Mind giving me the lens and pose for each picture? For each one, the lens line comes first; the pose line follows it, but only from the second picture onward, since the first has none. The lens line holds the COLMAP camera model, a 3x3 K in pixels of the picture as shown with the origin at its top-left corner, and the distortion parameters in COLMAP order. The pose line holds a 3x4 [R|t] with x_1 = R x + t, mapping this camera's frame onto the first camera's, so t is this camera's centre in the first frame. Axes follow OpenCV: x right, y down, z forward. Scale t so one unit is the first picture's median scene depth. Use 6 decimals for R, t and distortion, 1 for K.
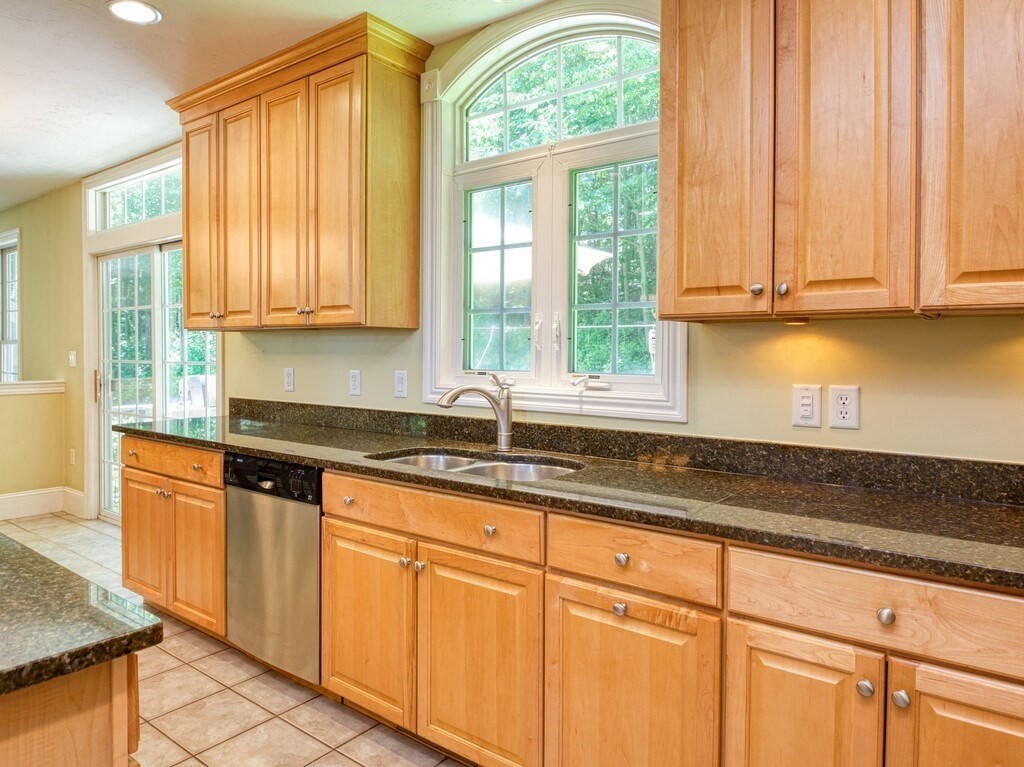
lens RADIAL K [[685.9, 0, 460.2], [0, 685.9, 362.0], [0, 0, 1]] dist [-0.003070, -0.011808]
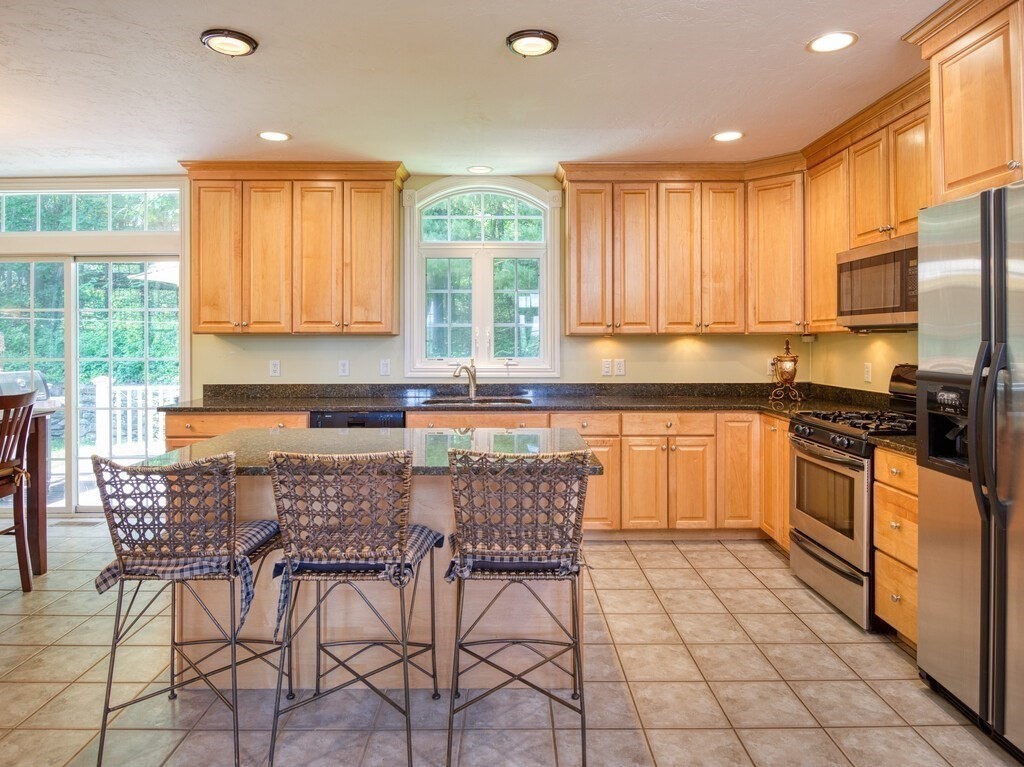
lens RADIAL K [[646.1, 0, 504.7], [0, 646.1, 338.3], [0, 0, 1]] dist [0.000259, -0.005205]
pose [[0.766951, -0.004265, 0.641691, -1.369731], [0.016013, 0.999794, -0.012493, -0.022672], [-0.641505, 0.019857, 0.766862, -0.633712]]
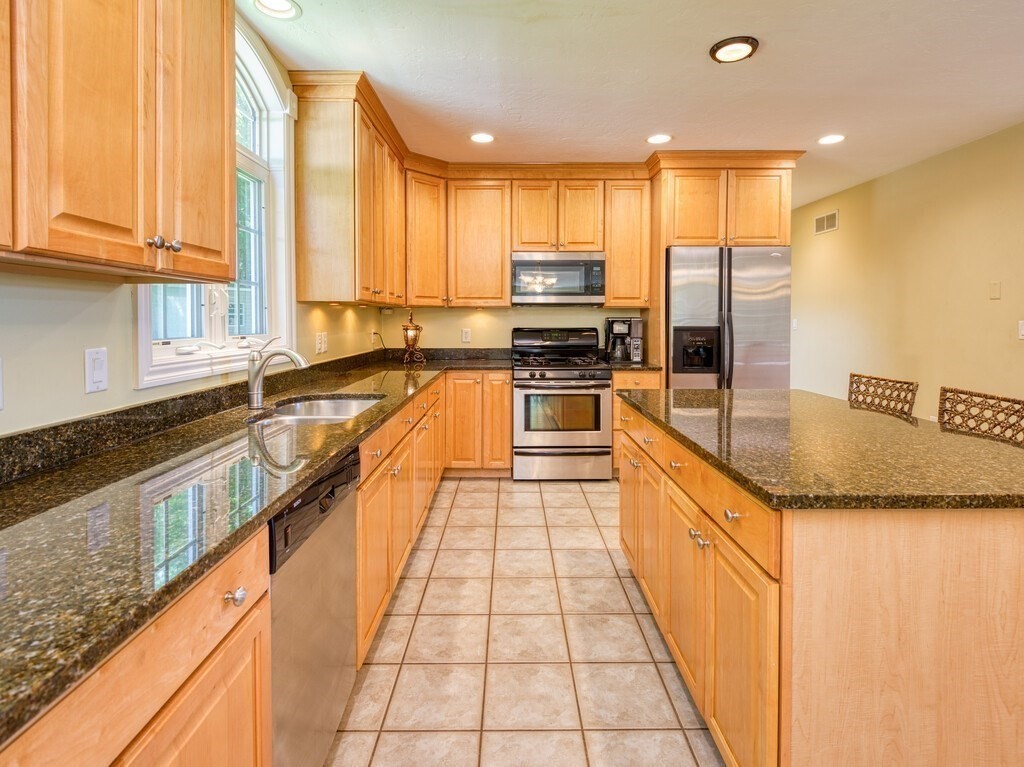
lens RADIAL K [[517.5, 0, 507.5], [0, 517.5, 325.1], [0, 0, 1]] dist [0.010582, -0.005612]
pose [[-0.643223, -0.013398, 0.765562, -1.079280], [0.010496, 0.999599, 0.026313, -0.027488], [-0.765607, 0.024960, -0.642824, 1.583489]]
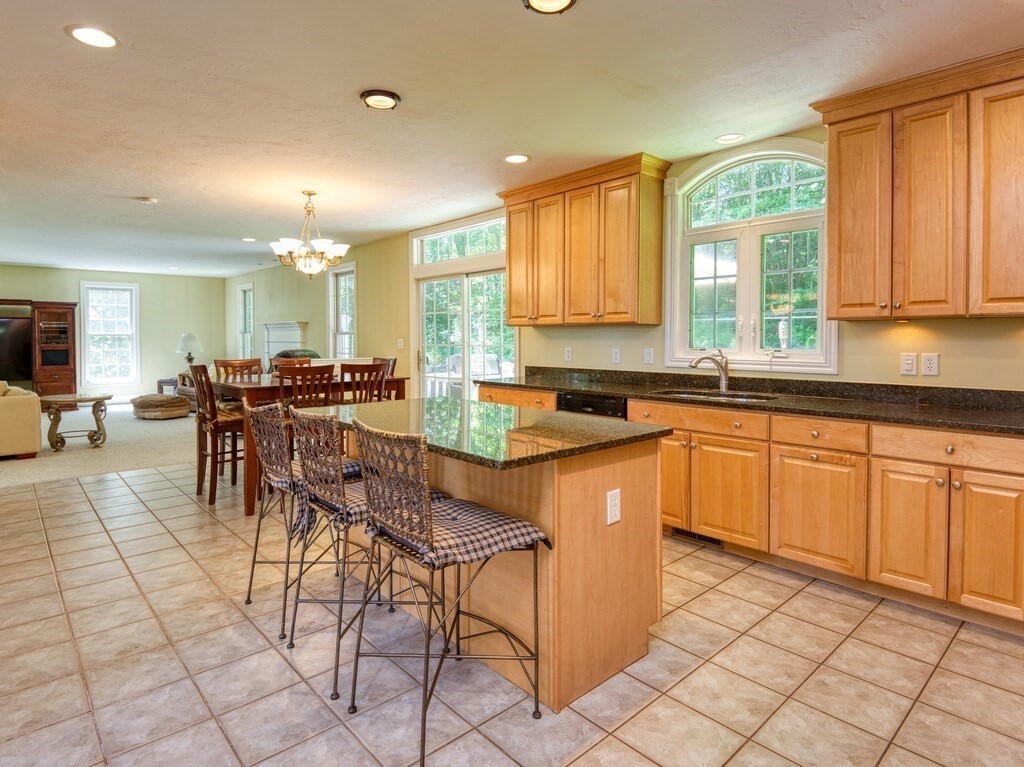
lens RADIAL K [[560.2, 0, 491.1], [0, 560.2, 348.4], [0, 0, 1]] dist [-0.001364, -0.012890]
pose [[0.987182, -0.001270, -0.159594, -0.397616], [0.001216, 0.999999, -0.000432, 0.018958], [0.159594, 0.000232, 0.987183, -0.723849]]
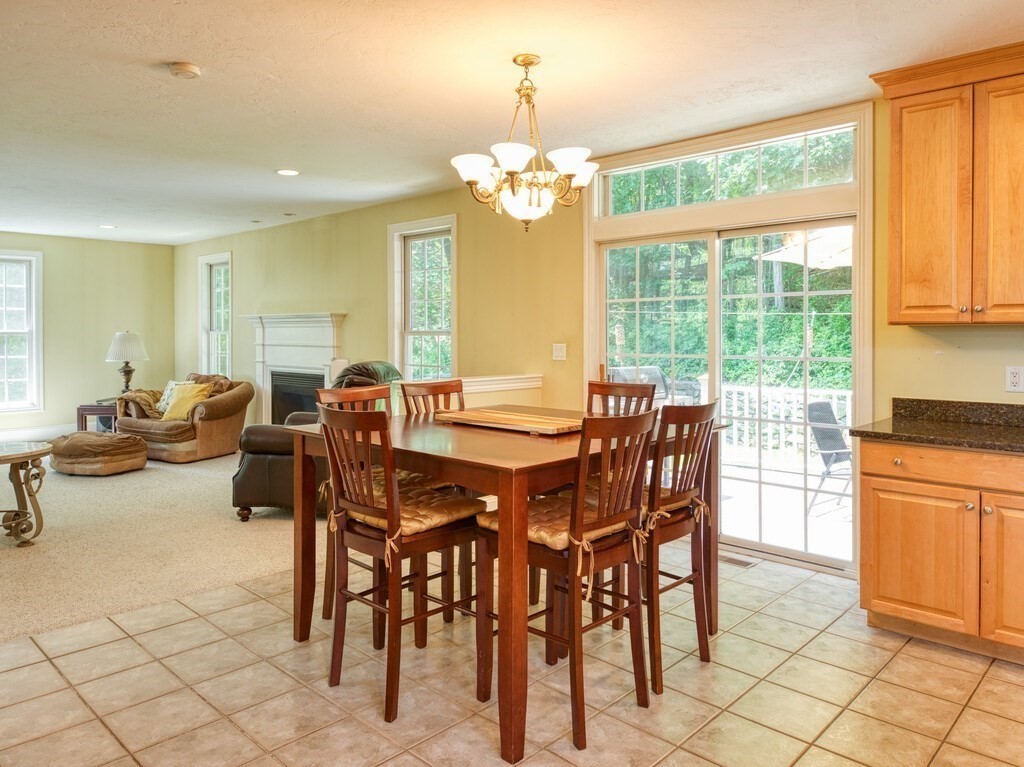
lens RADIAL K [[685.9, 0, 516.2], [0, 685.9, 341.8], [0, 0, 1]] dist [-0.003070, -0.011808]
pose [[0.998321, -0.002065, -0.057887, -1.557124], [0.001675, 0.999976, -0.006776, -0.033425], [0.057900, 0.006668, 0.998300, 0.118505]]
